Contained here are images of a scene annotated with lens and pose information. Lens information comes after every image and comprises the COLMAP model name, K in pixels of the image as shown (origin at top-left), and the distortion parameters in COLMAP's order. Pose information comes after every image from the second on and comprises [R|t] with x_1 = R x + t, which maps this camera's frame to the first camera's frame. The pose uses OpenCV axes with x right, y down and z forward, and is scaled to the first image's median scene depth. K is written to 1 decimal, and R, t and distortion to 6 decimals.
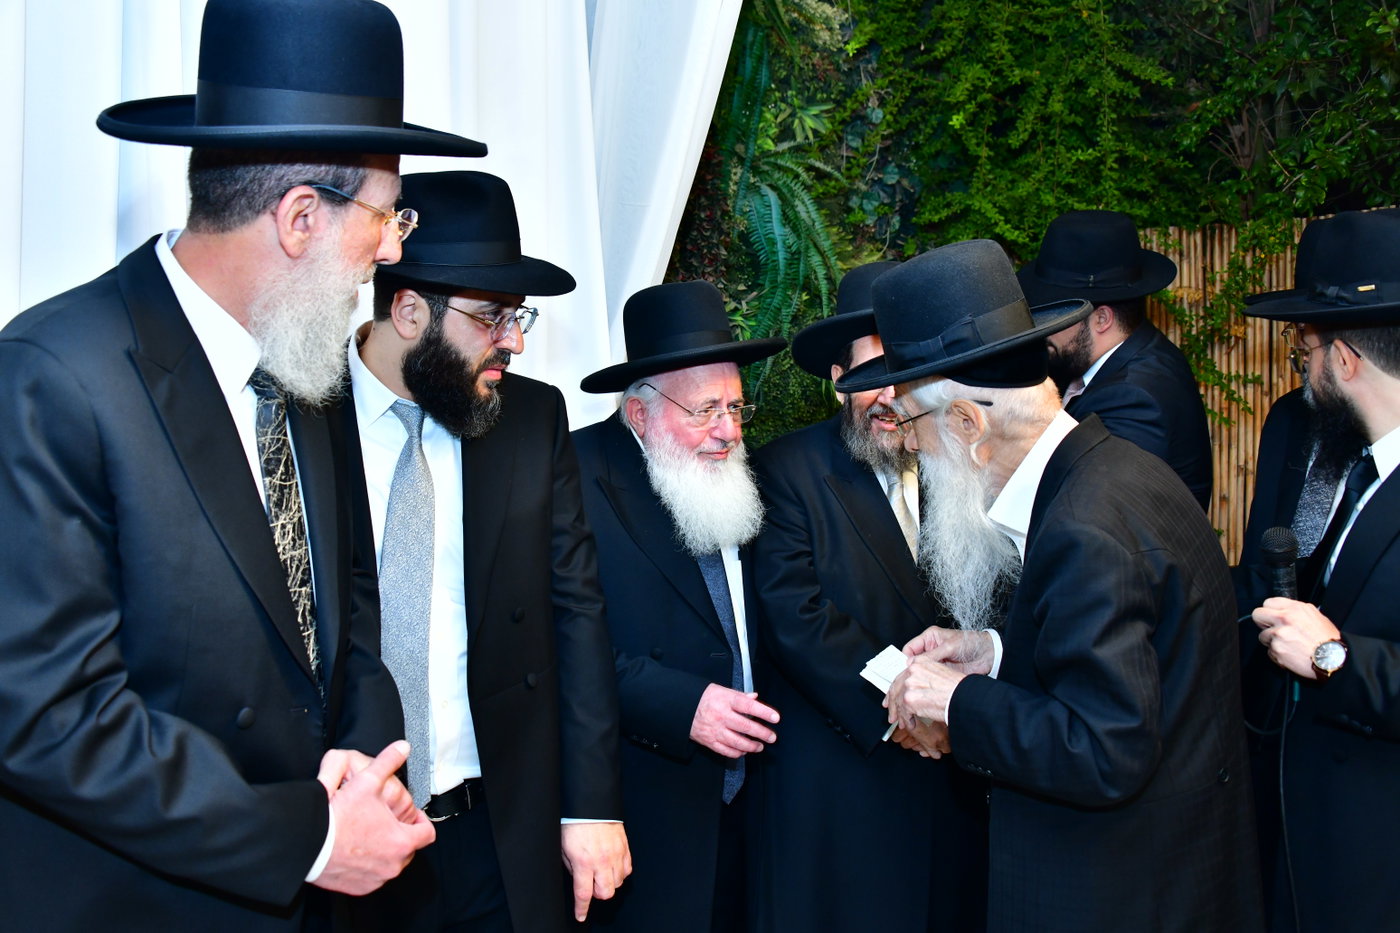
lens RADIAL K [[1252.5, 0, 700.0], [0, 1252.5, 370.3], [0, 0, 1]] dist [-0.002246, -0.000326]
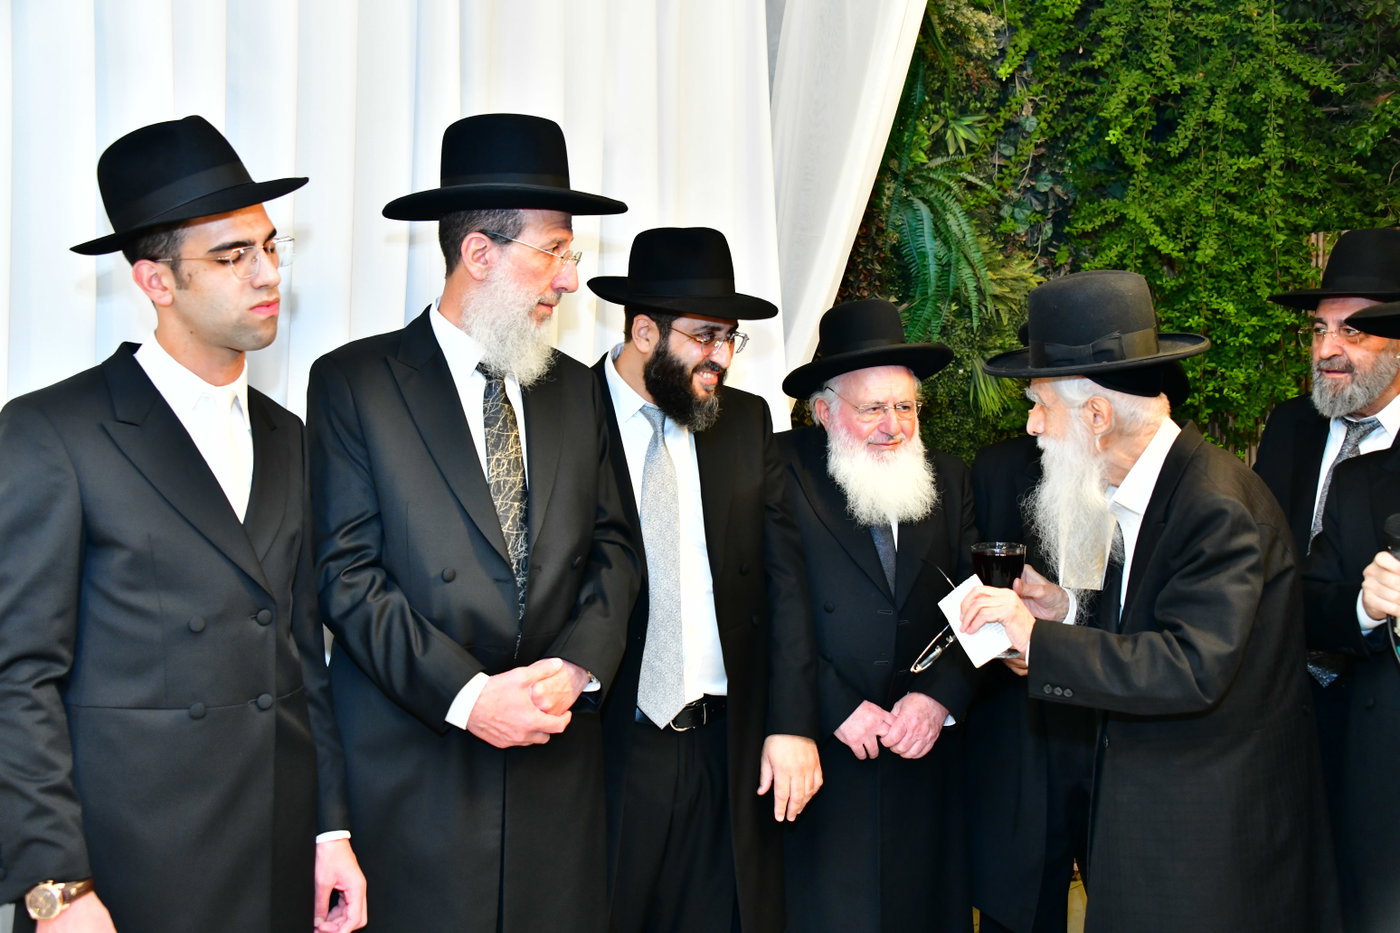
lens RADIAL K [[1541.7, 0, 699.7], [0, 1541.7, 424.1], [0, 0, 1]] dist [0.131244, 0.004922]
pose [[0.997630, 0.010762, -0.067966, -0.035098], [-0.008605, 0.999453, 0.031947, -0.002480], [0.068273, -0.031286, 0.997176, -0.264451]]
